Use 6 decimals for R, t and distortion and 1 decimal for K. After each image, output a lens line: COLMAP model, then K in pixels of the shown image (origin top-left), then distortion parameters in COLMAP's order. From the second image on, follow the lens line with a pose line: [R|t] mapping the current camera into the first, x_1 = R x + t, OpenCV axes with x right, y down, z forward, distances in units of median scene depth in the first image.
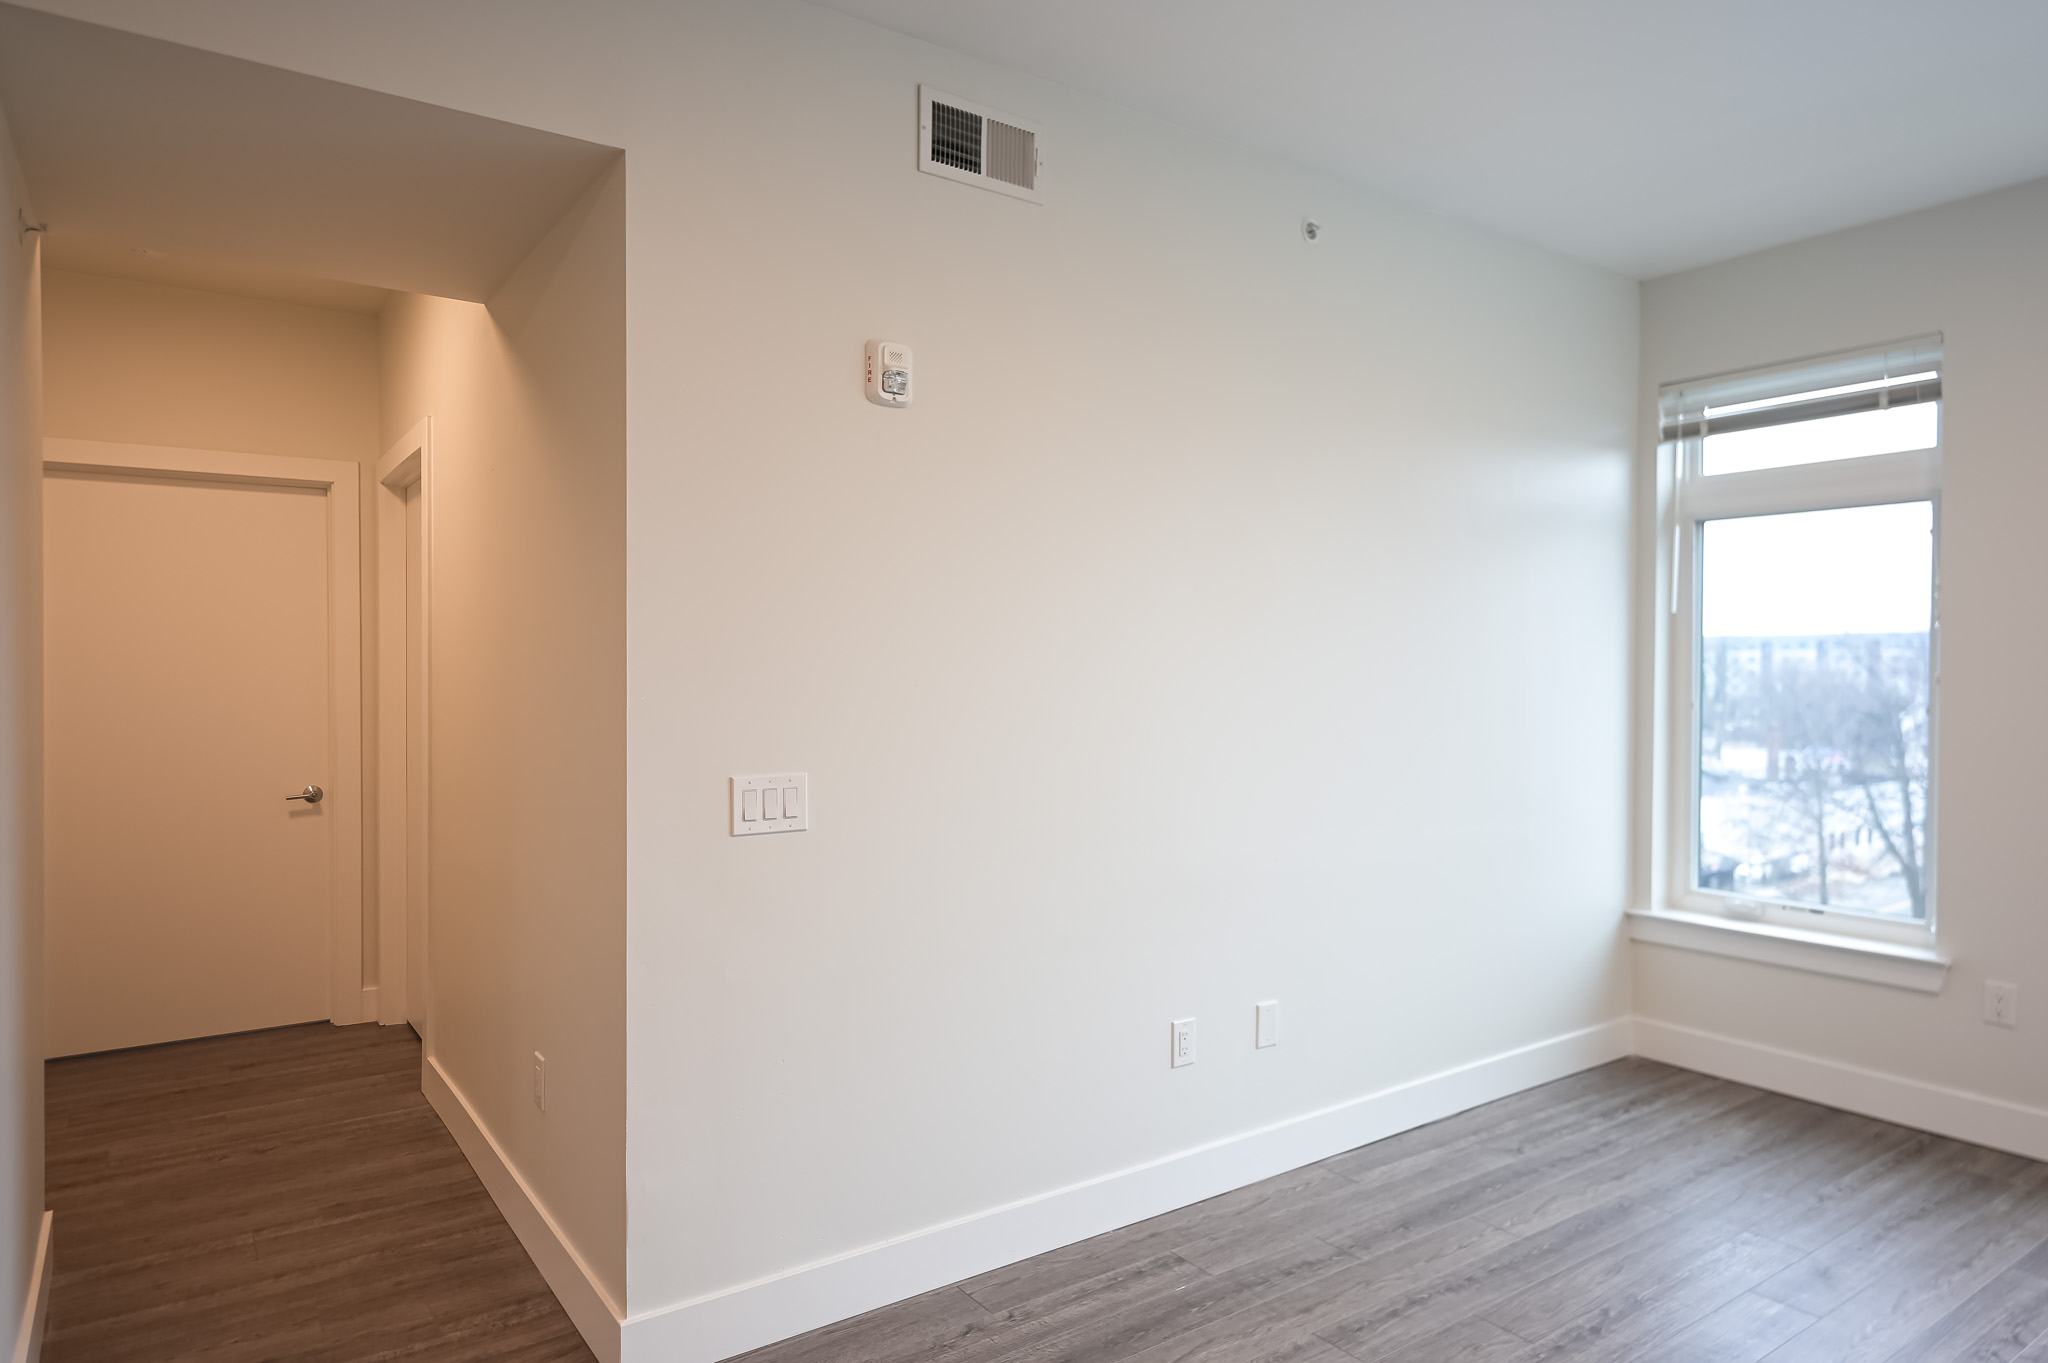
lens RADIAL K [[1232.7, 0, 1031.2], [0, 1232.7, 696.3], [0, 0, 1]] dist [-0.000343, -0.002129]
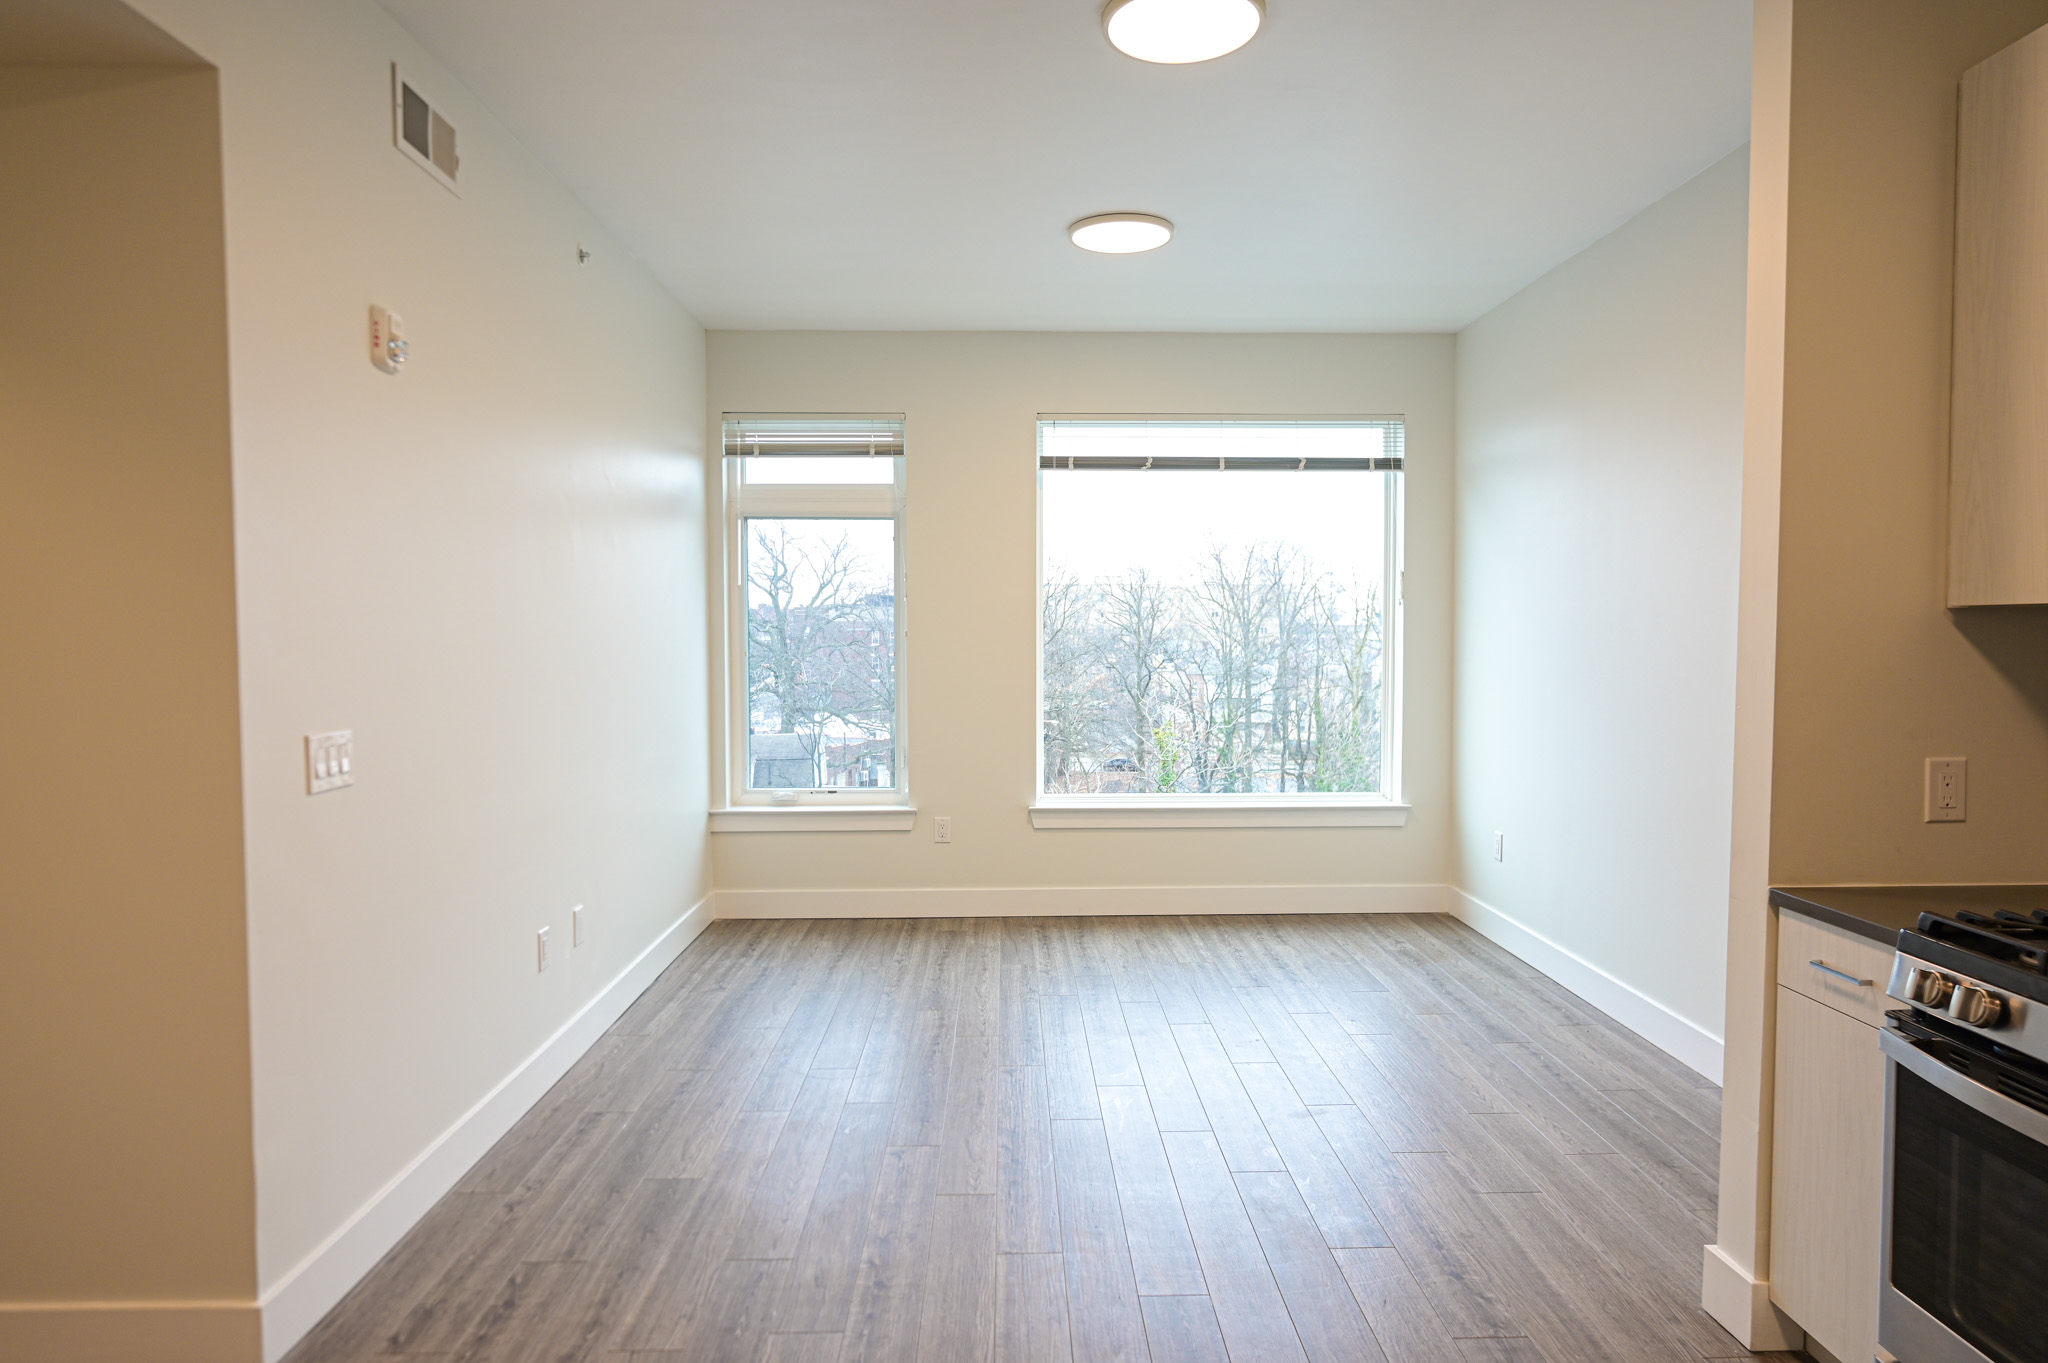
lens RADIAL K [[1232.7, 0, 1031.2], [0, 1232.7, 696.3], [0, 0, 1]] dist [-0.000343, -0.002129]
pose [[0.558892, -0.044978, 0.828019, -0.511889], [0.017085, 0.998941, 0.042731, 0.001511], [-0.829064, -0.009735, 0.559069, -0.022948]]
